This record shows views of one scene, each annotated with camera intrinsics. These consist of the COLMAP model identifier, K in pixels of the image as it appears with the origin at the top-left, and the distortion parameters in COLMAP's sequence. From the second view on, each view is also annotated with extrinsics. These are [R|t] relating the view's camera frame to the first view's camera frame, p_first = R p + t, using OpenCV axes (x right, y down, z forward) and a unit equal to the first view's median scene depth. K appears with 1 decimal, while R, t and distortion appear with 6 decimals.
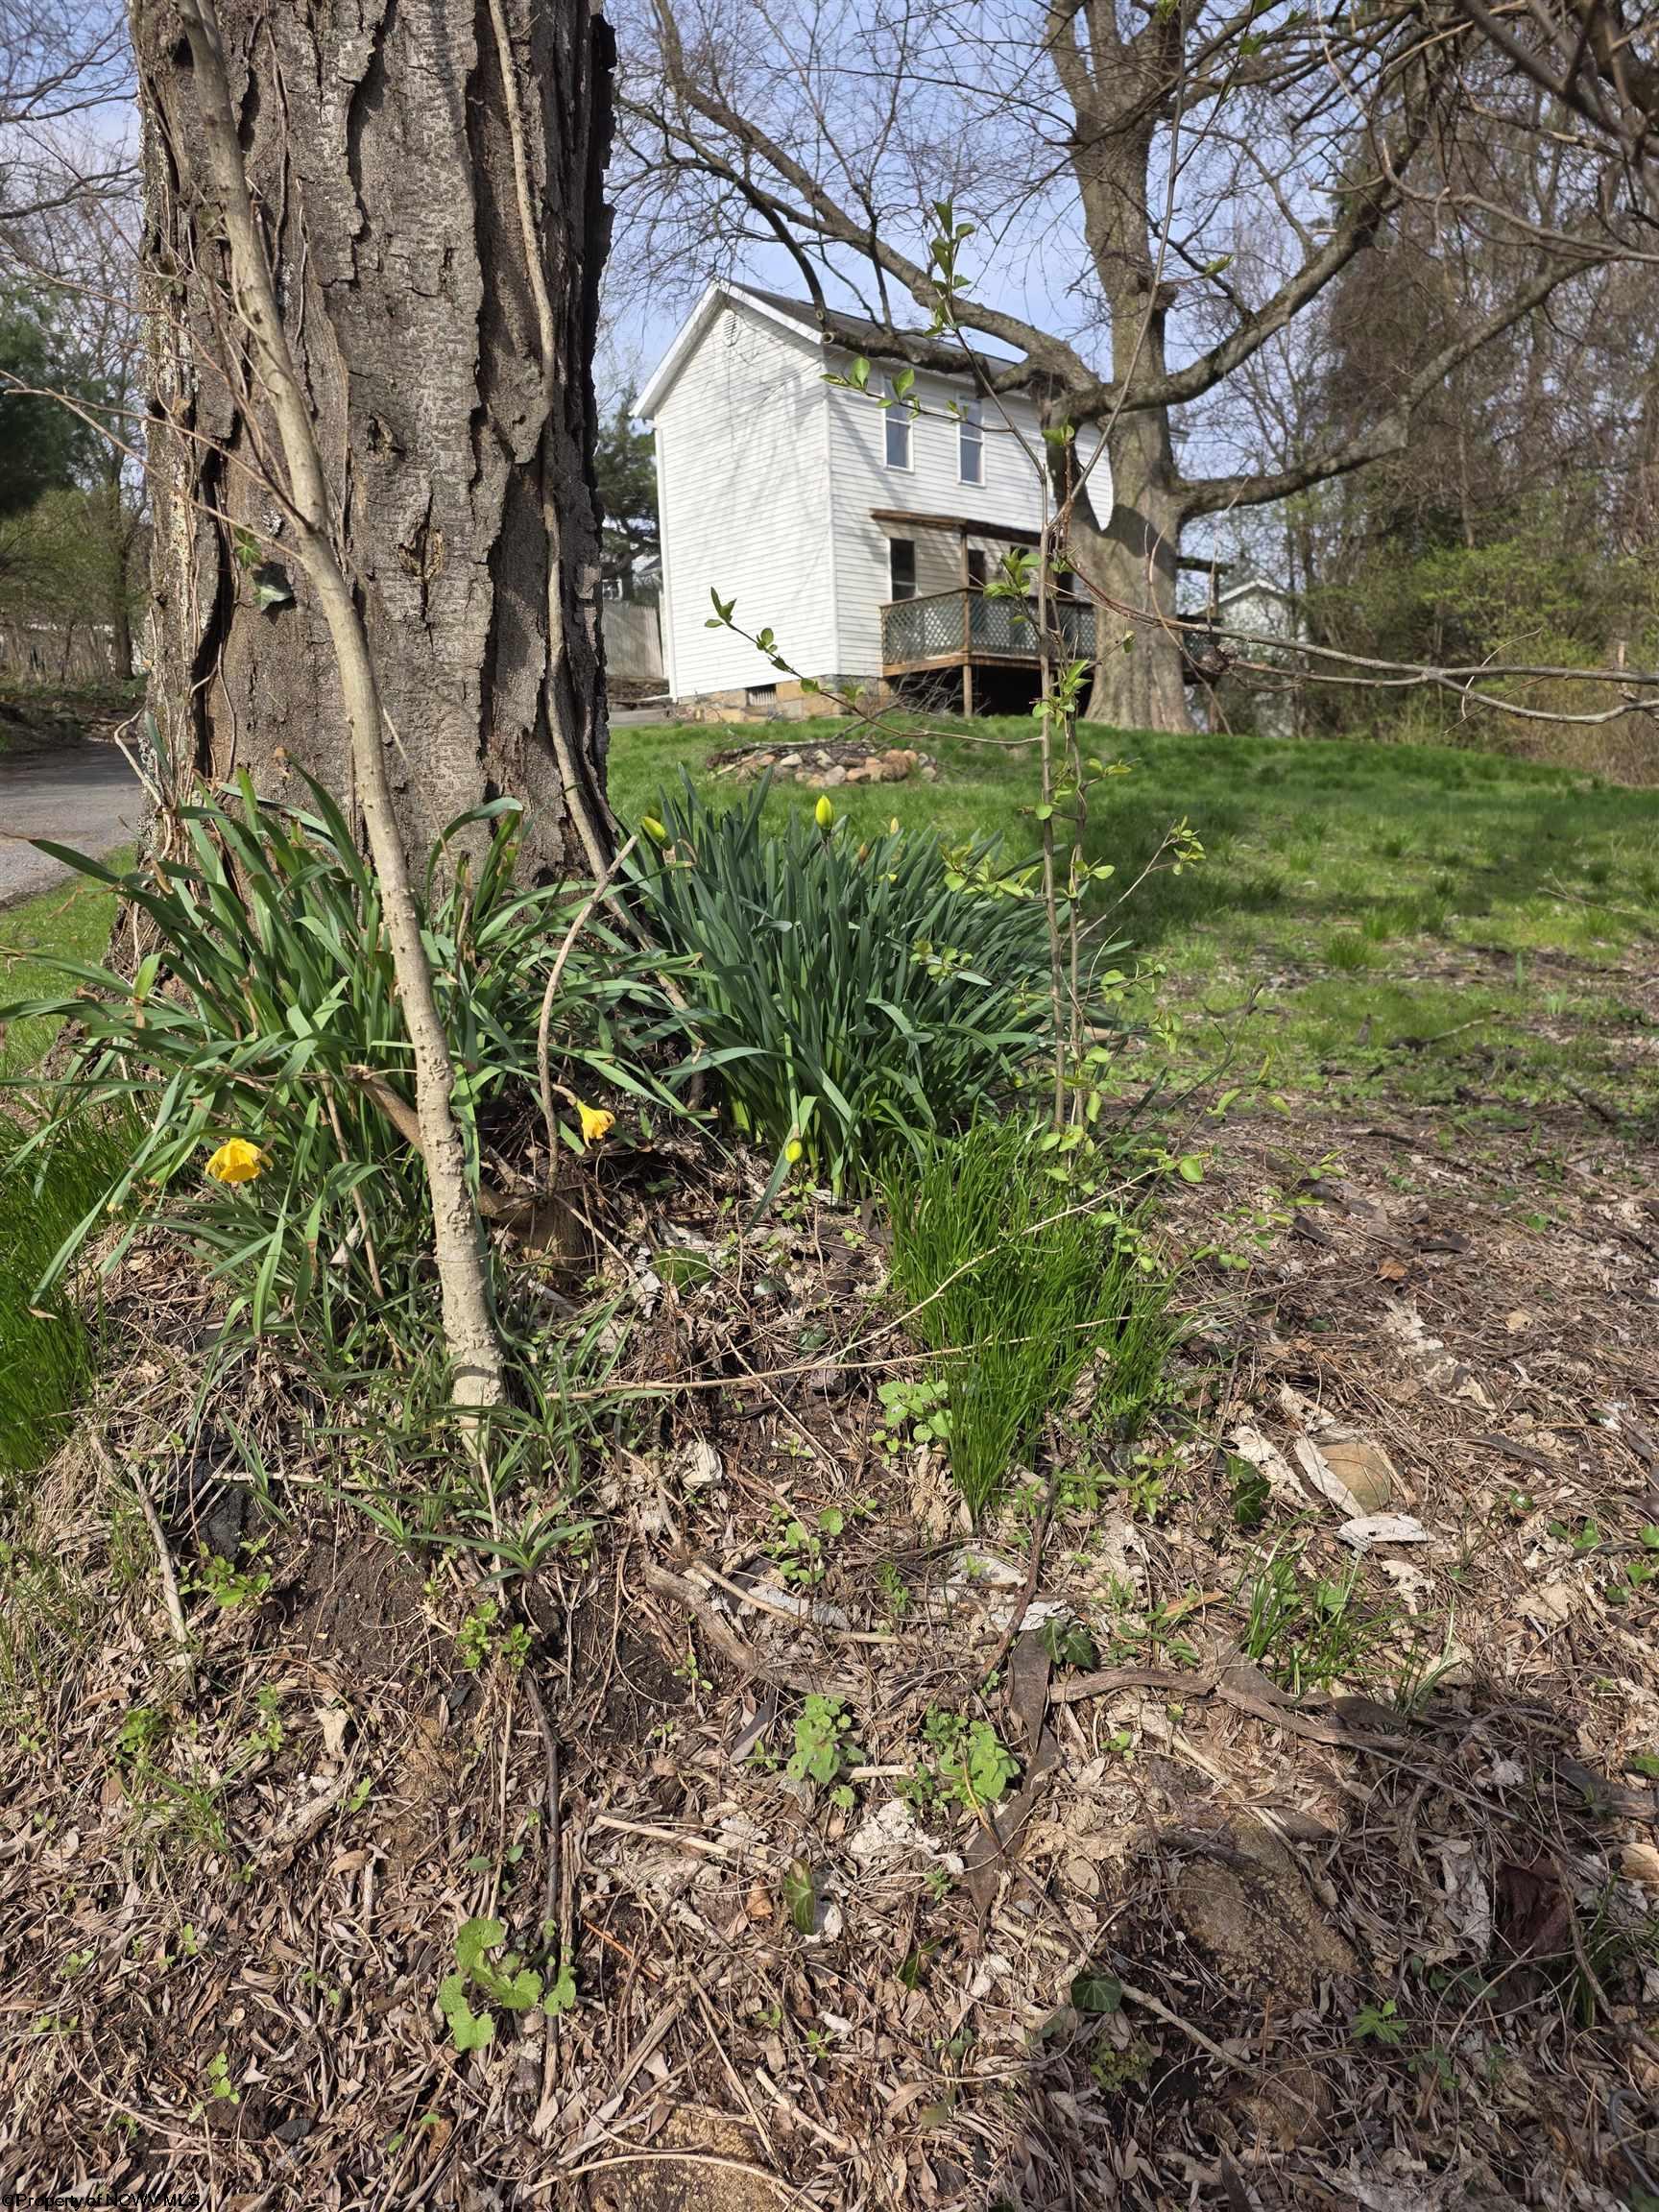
lens RADIAL K [[1517.7, 0, 829.5], [0, 1517.7, 1106.0], [0, 0, 1]] dist [0.000619, -0.000167]
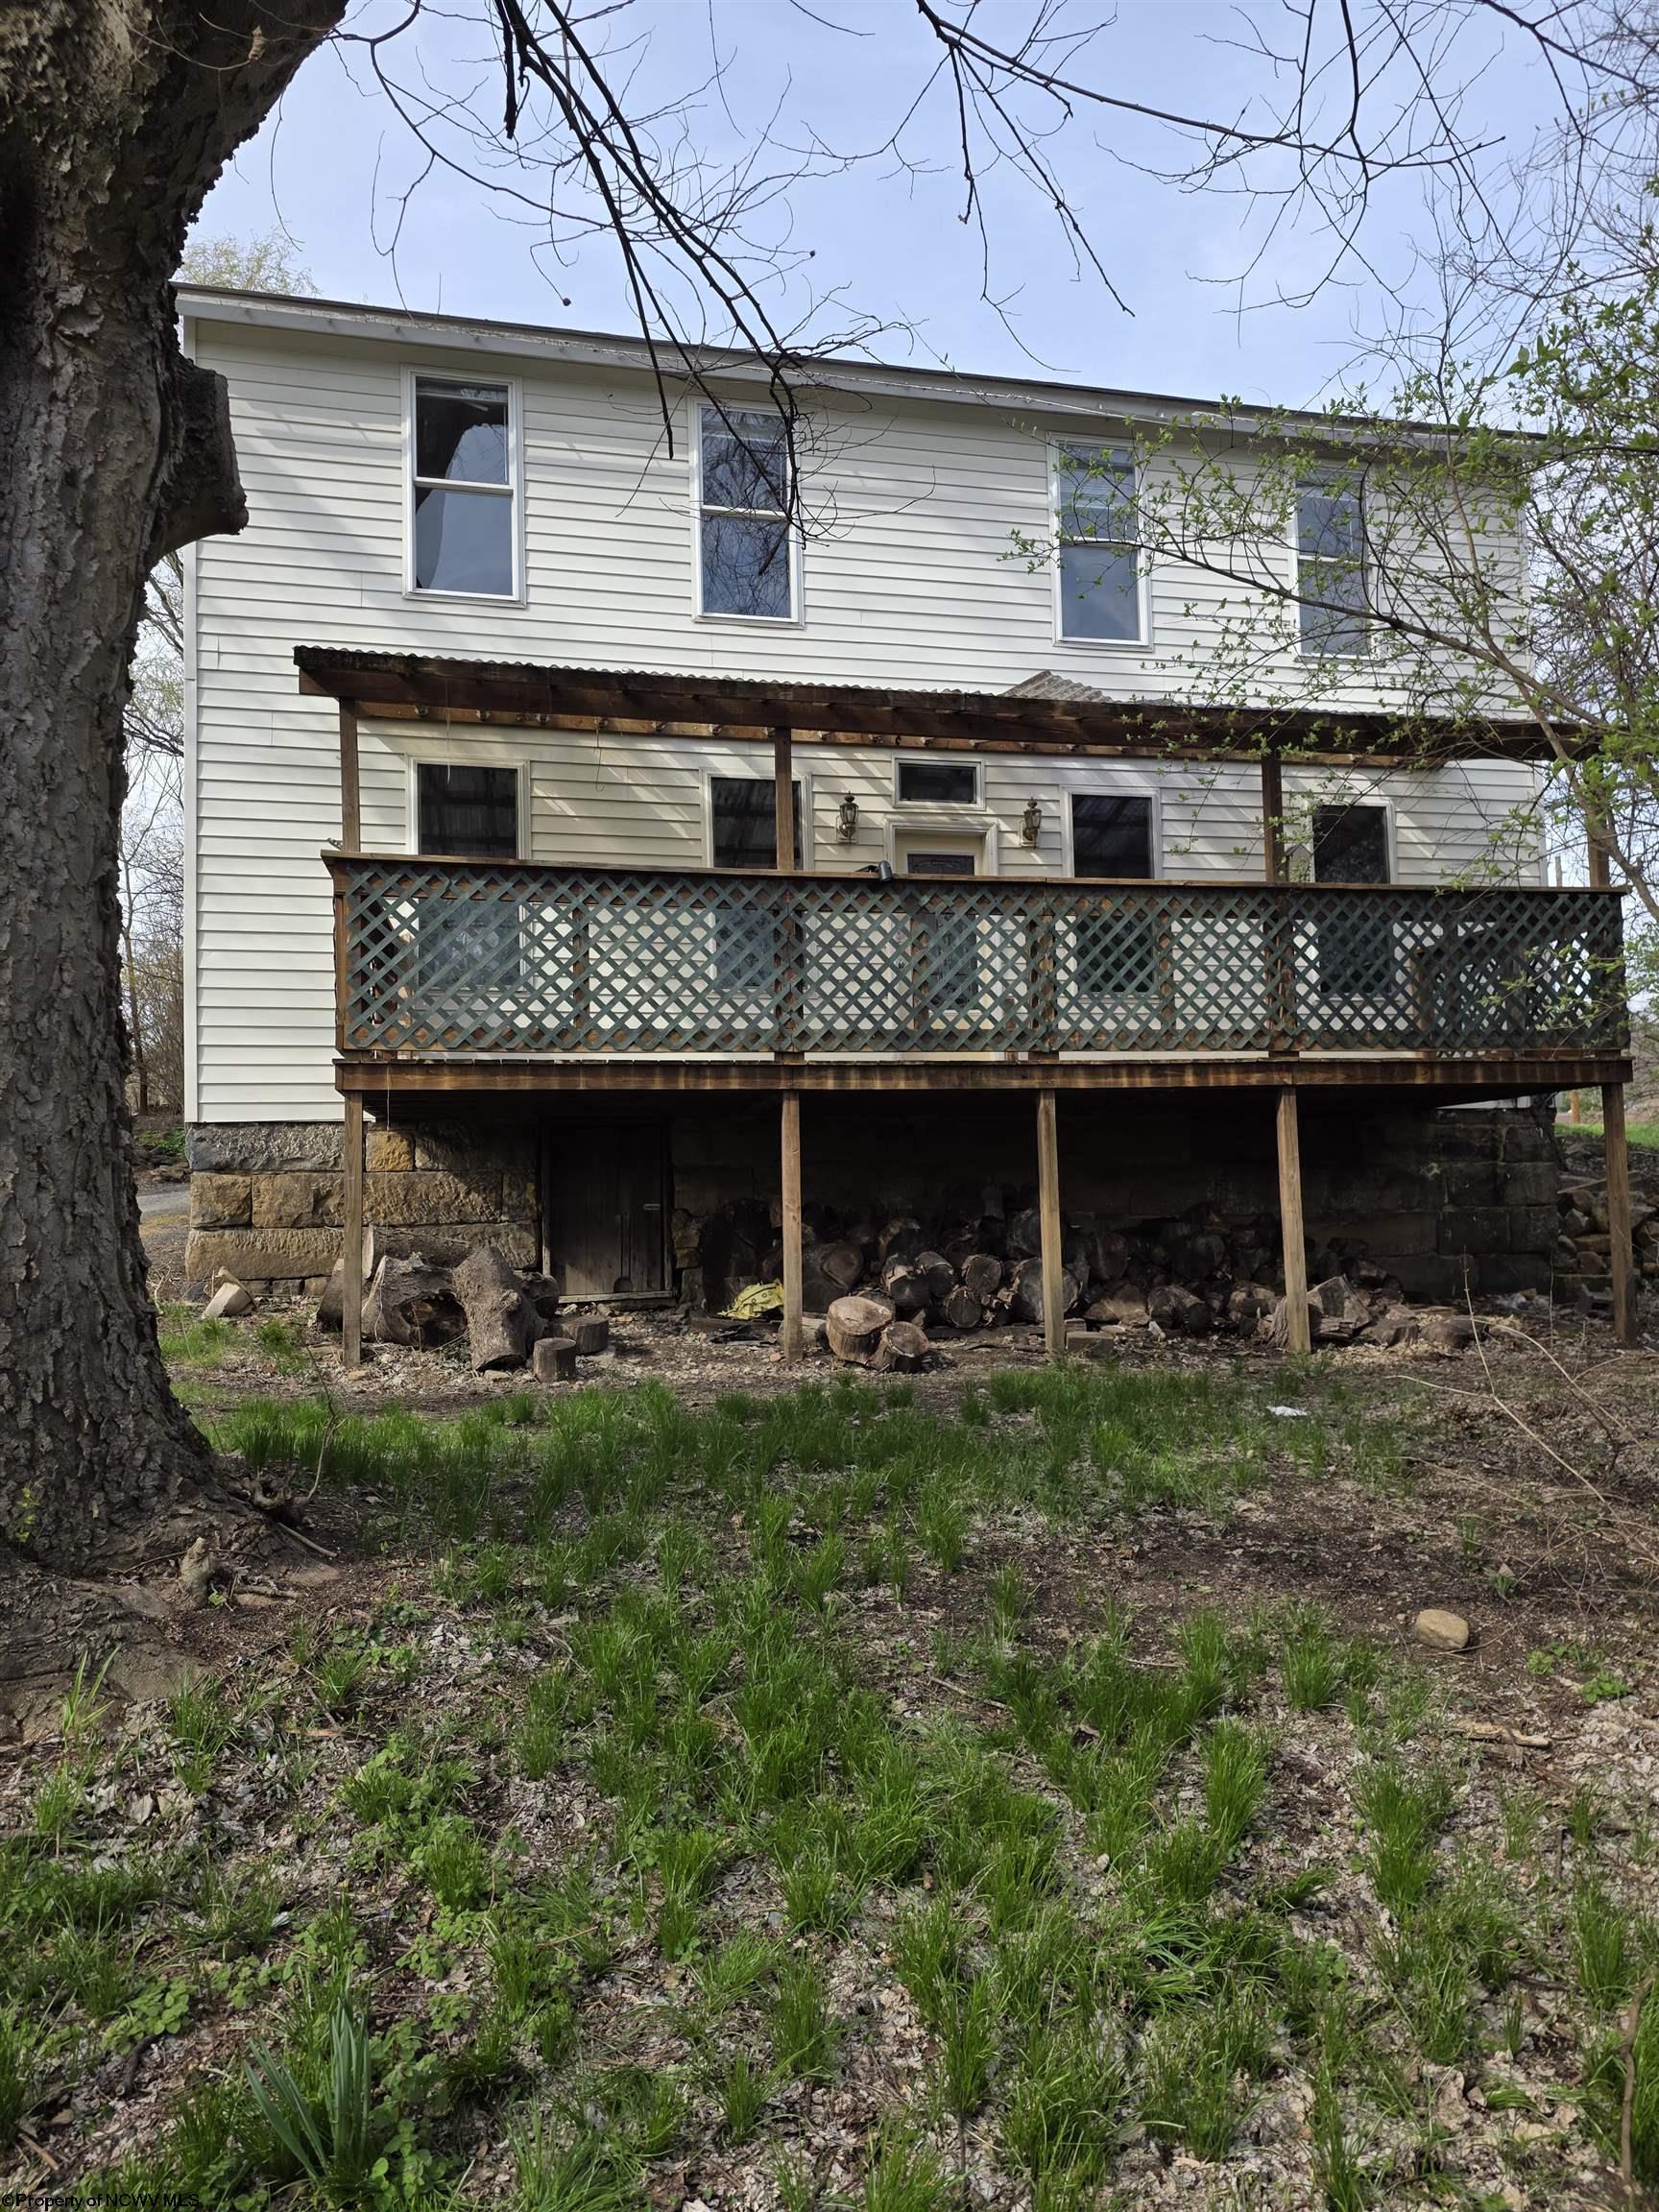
lens RADIAL K [[1517.7, 0, 829.5], [0, 1517.7, 1106.0], [0, 0, 1]] dist [0.000619, -0.000167]
pose [[0.866550, -0.025976, -0.498414, 0.316945], [-0.096690, 0.970987, -0.218711, -0.220378], [0.489635, 0.237715, 0.838897, 0.756383]]
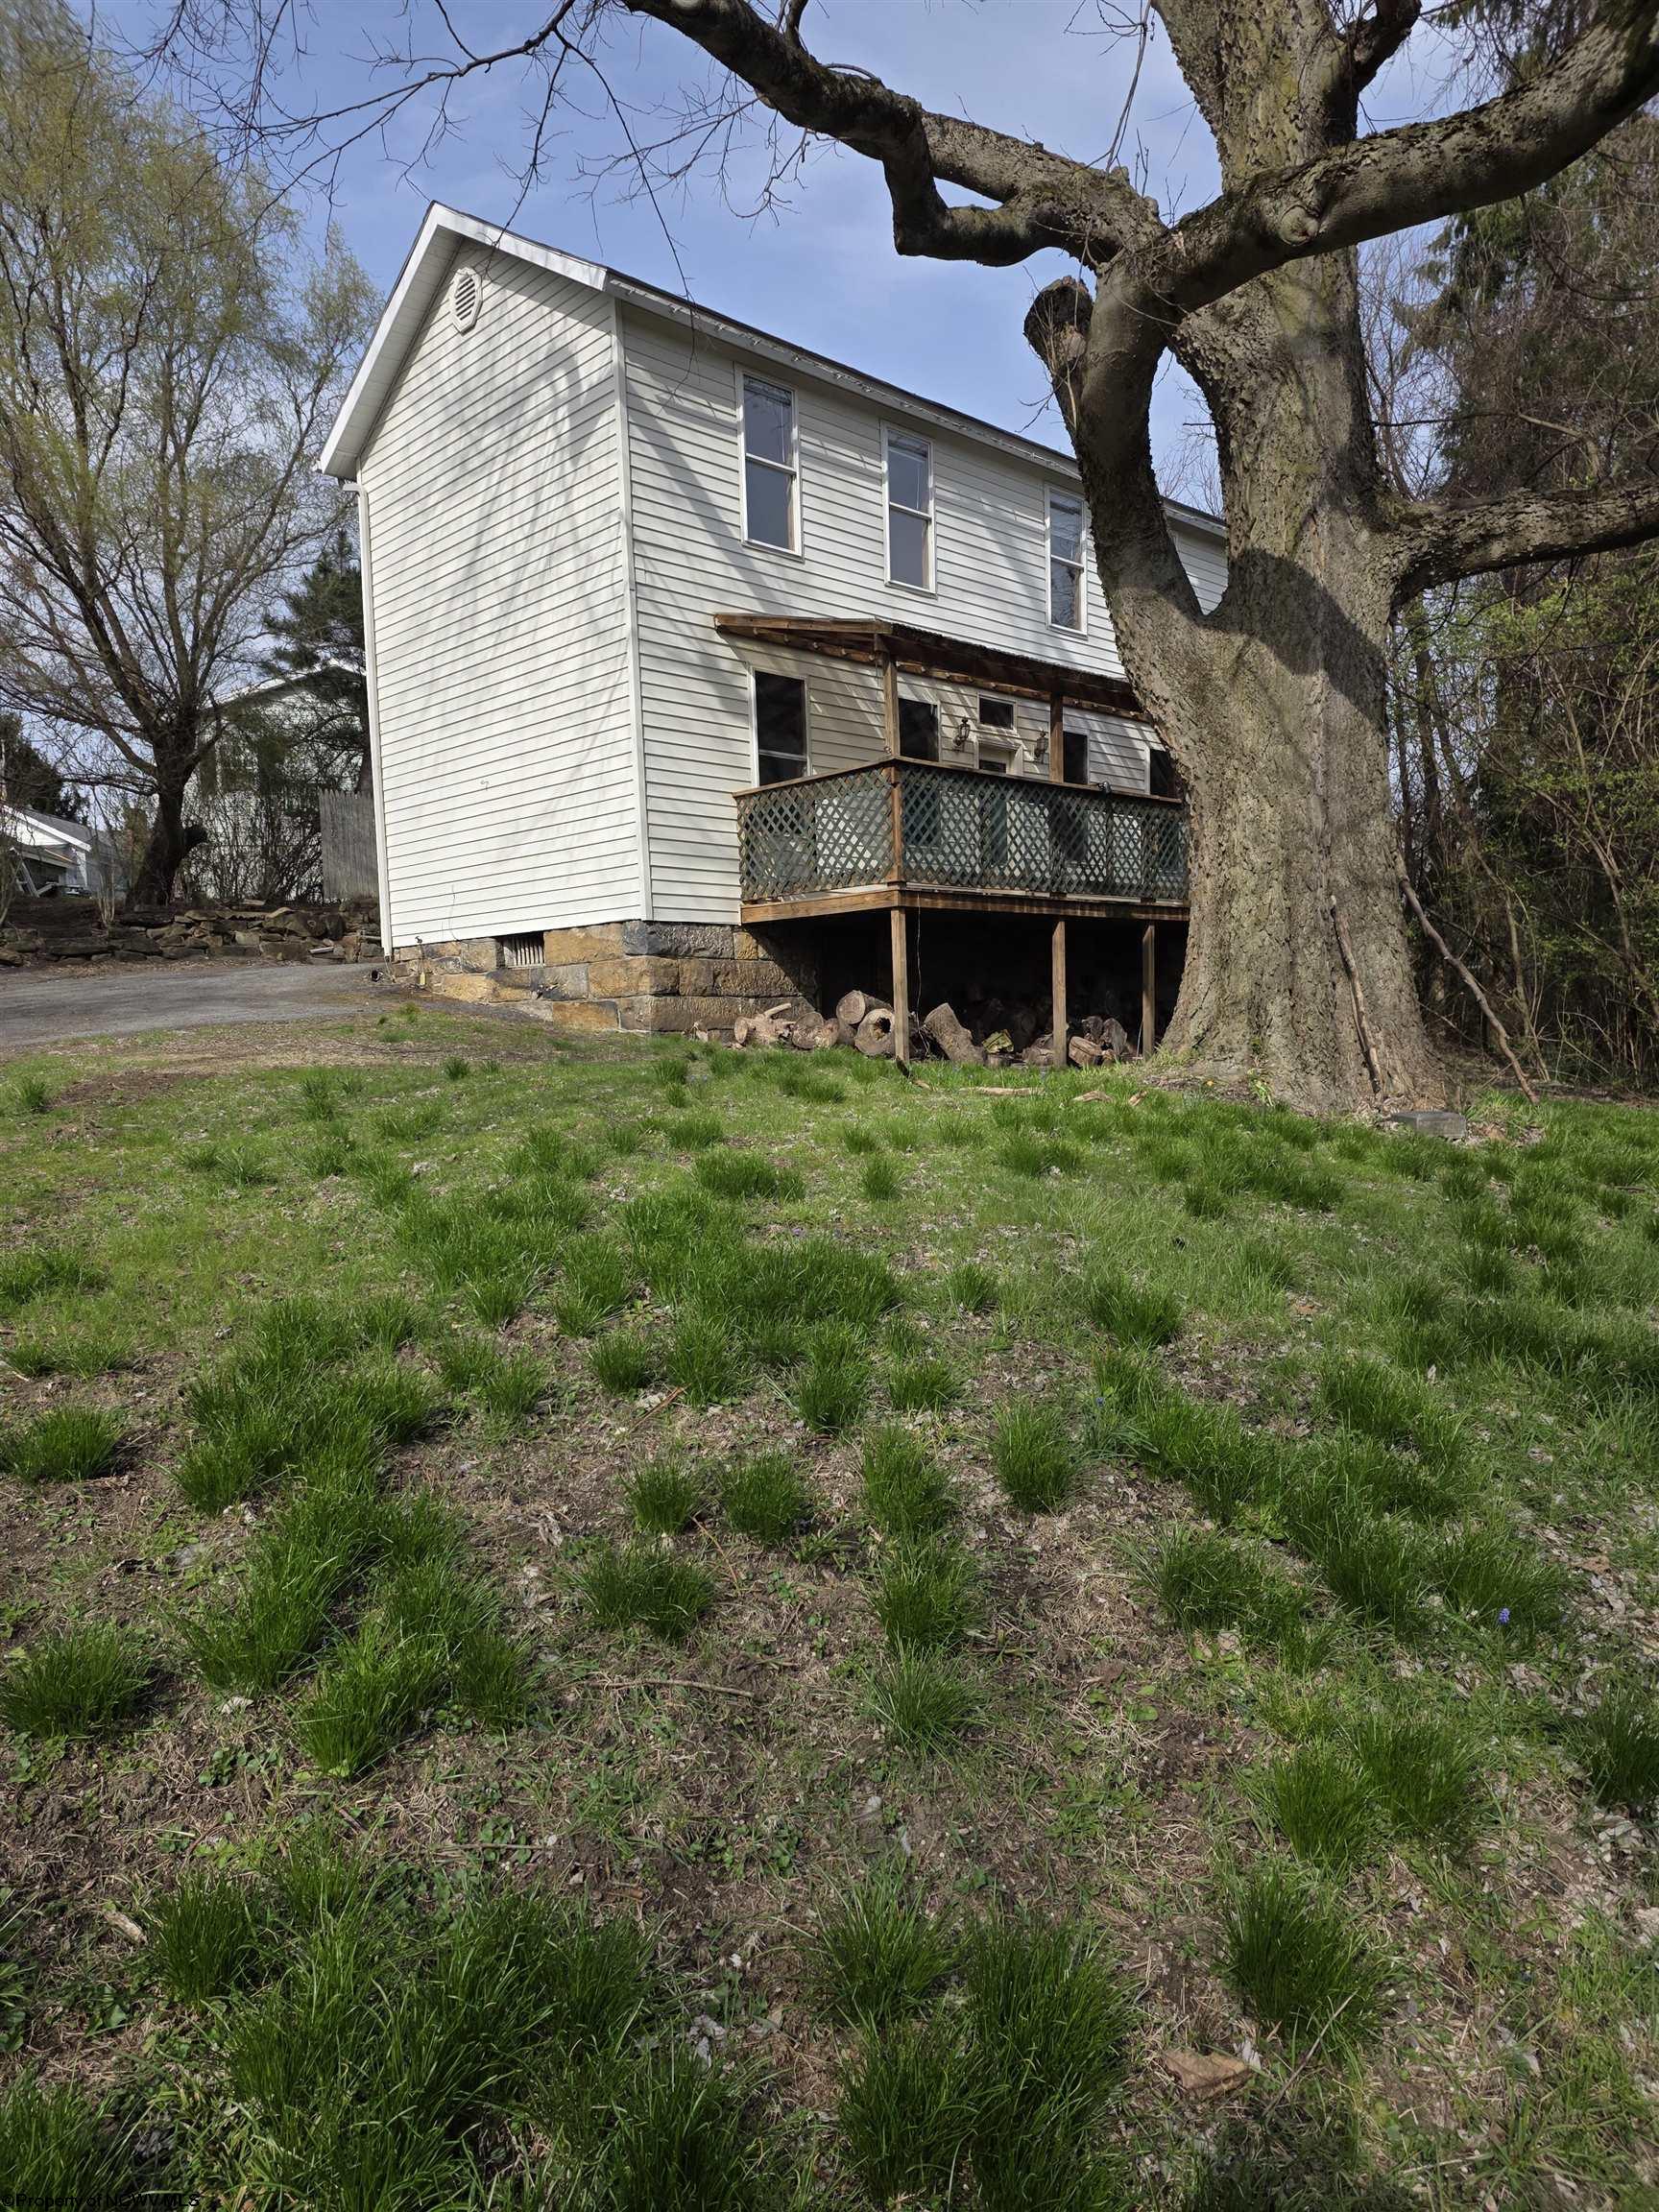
lens RADIAL K [[1452.7, 0, 829.5], [0, 1452.7, 1106.0], [0, 0, 1]] dist [0.006257, -0.000861]
pose [[0.999824, 0.009365, 0.016283, 0.058809], [-0.007384, 0.993019, -0.117722, -0.162272], [-0.017272, 0.117581, 0.992913, 0.509051]]
